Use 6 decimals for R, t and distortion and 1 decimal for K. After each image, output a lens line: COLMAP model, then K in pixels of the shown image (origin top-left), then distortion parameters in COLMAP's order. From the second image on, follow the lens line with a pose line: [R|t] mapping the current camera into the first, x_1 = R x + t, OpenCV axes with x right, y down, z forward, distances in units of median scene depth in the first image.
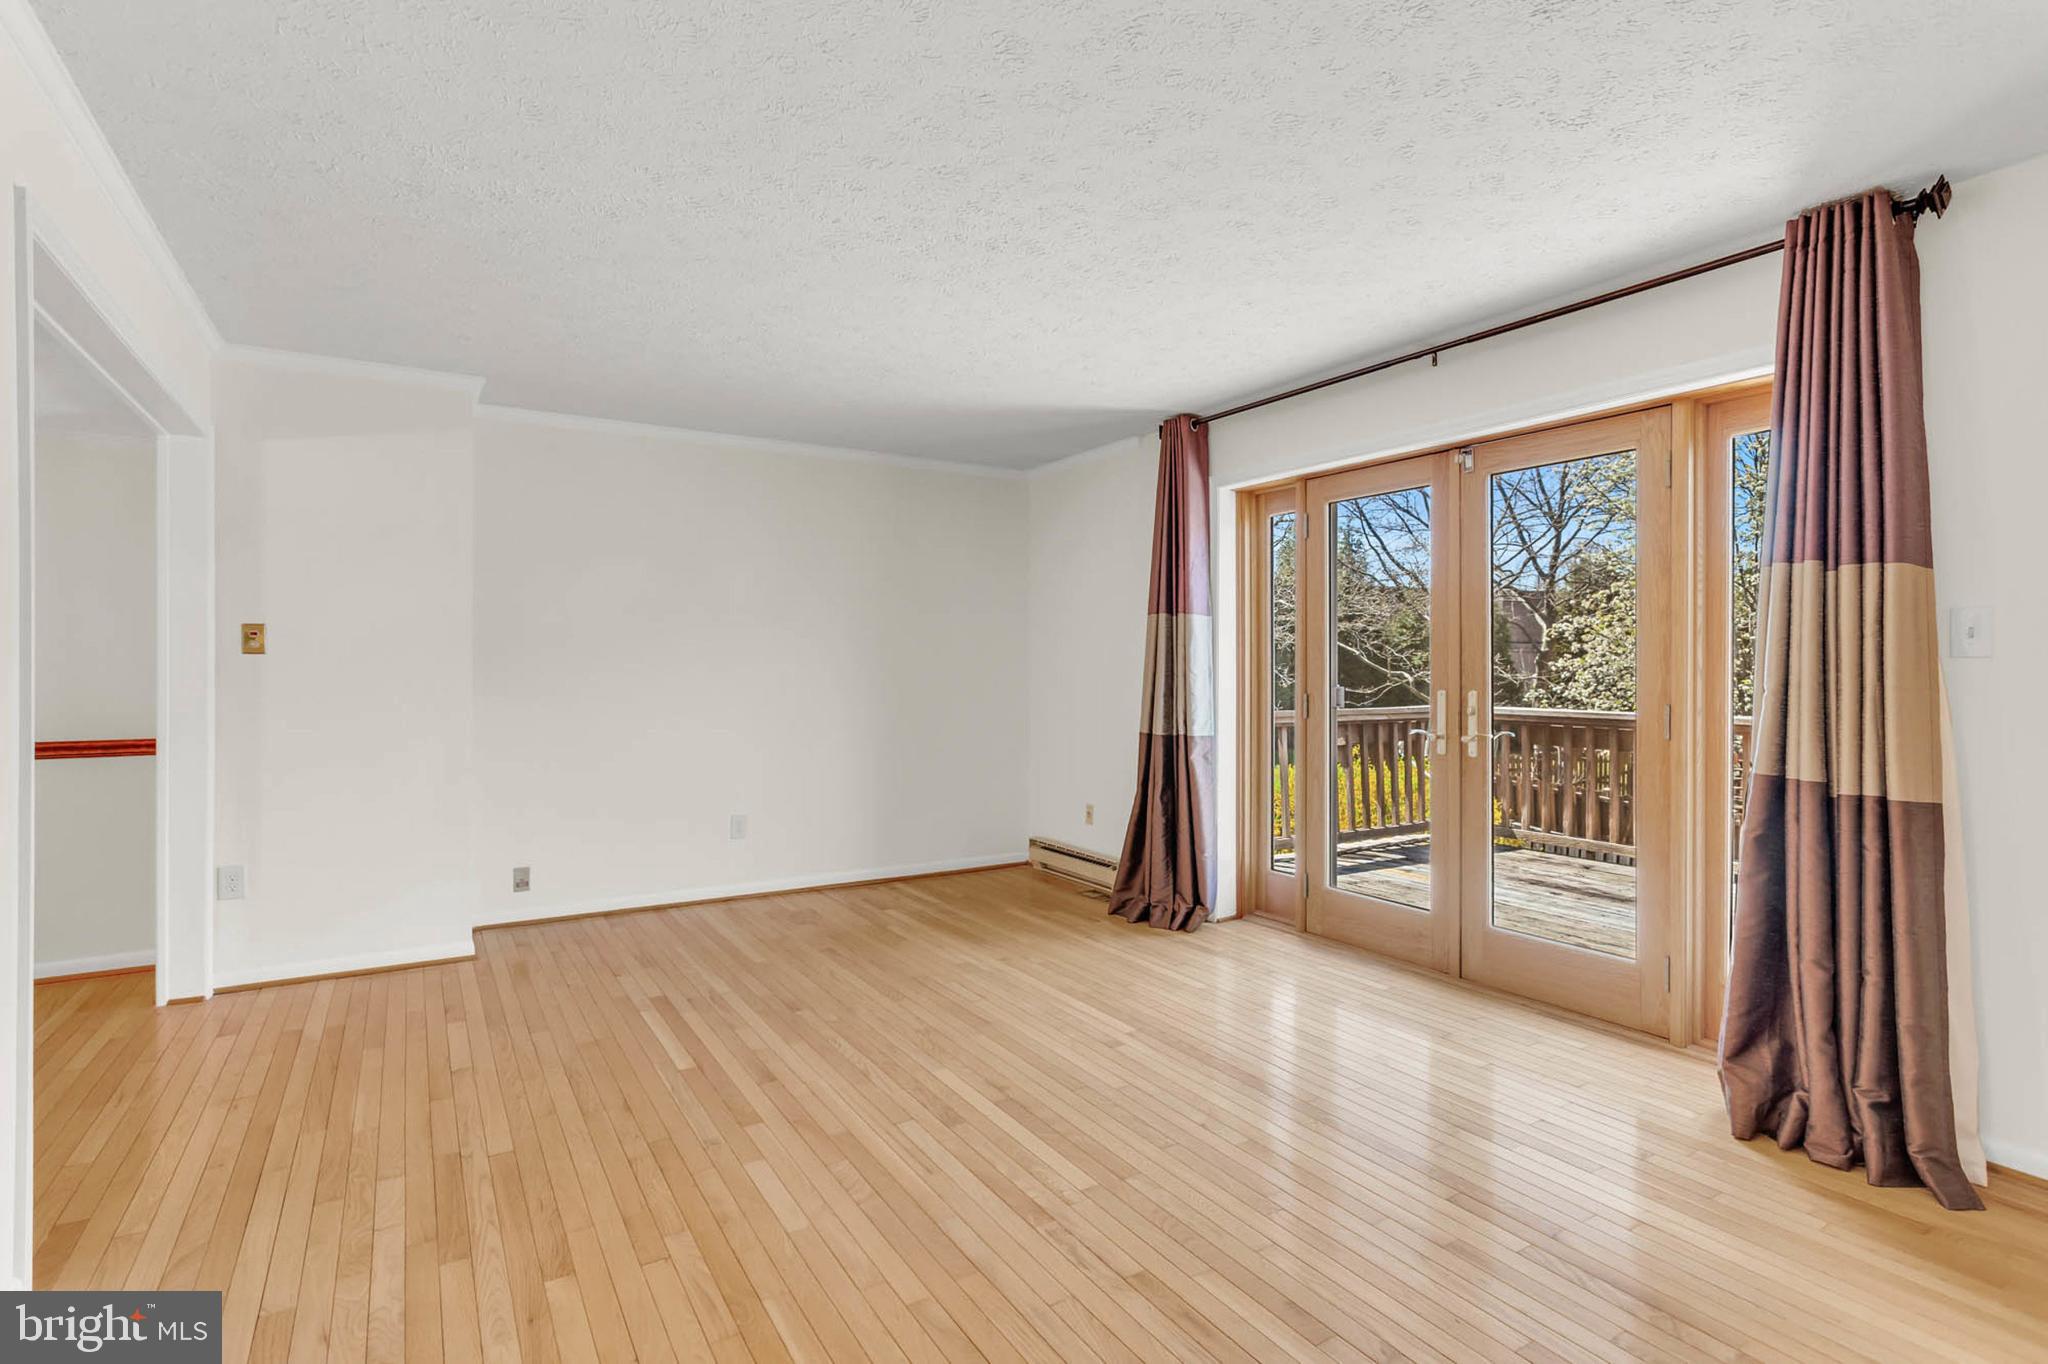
lens RADIAL K [[989.8, 0, 1011.6], [0, 989.8, 670.4], [0, 0, 1]] dist [-0.002808, -0.000108]
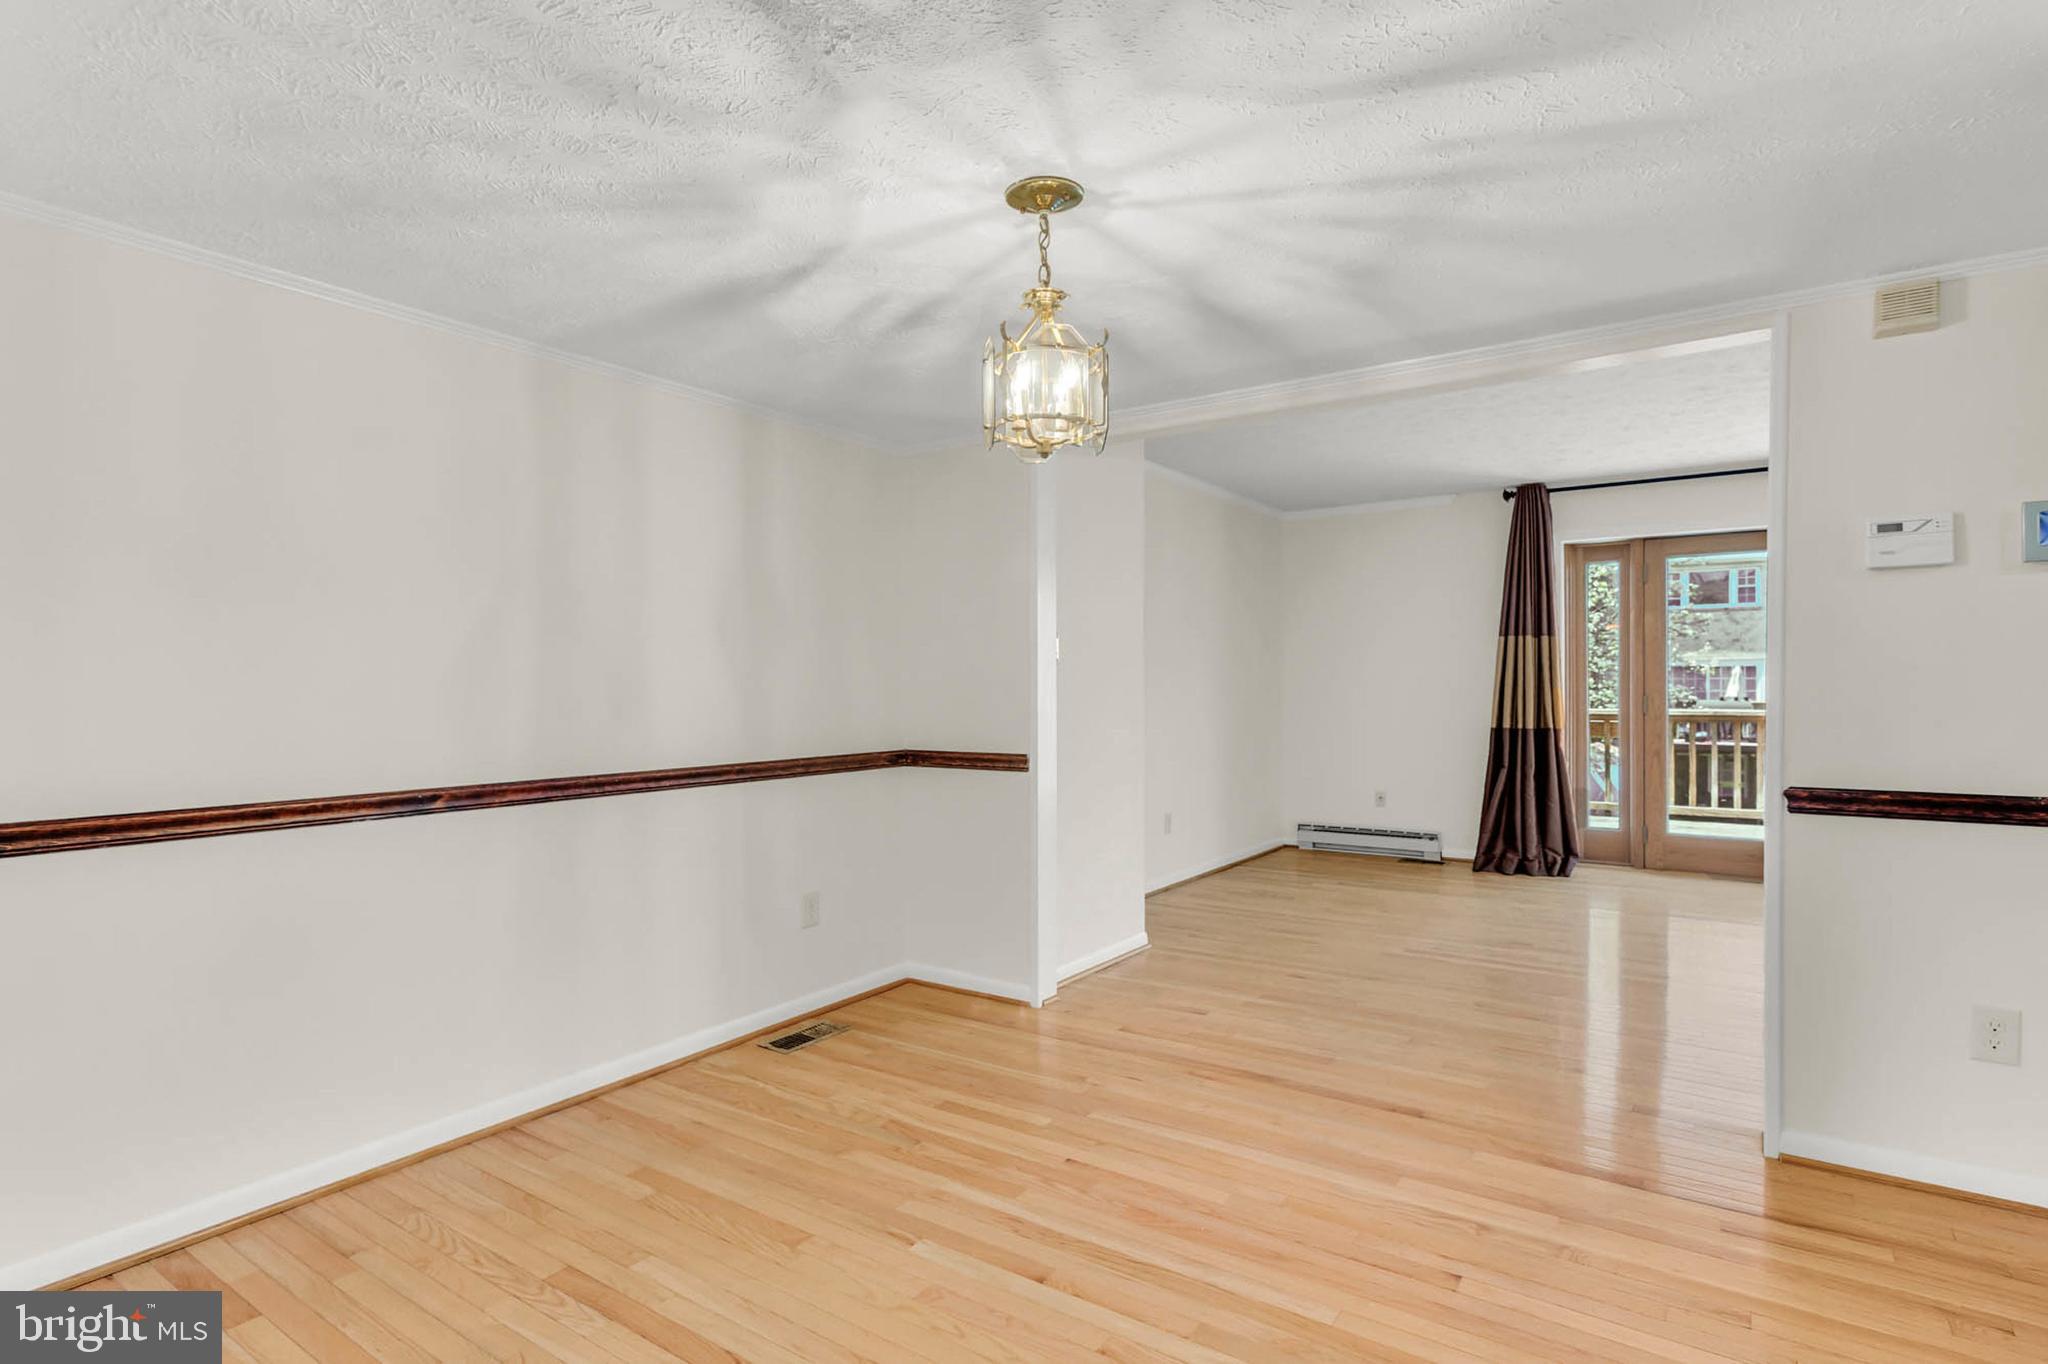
lens RADIAL K [[989.8, 0, 1011.6], [0, 989.8, 670.4], [0, 0, 1]] dist [-0.002808, -0.000108]
pose [[0.933271, -0.005389, 0.359133, -1.355219], [0.009527, 0.999907, -0.009755, -0.008519], [-0.359047, 0.012525, 0.933235, 0.033969]]
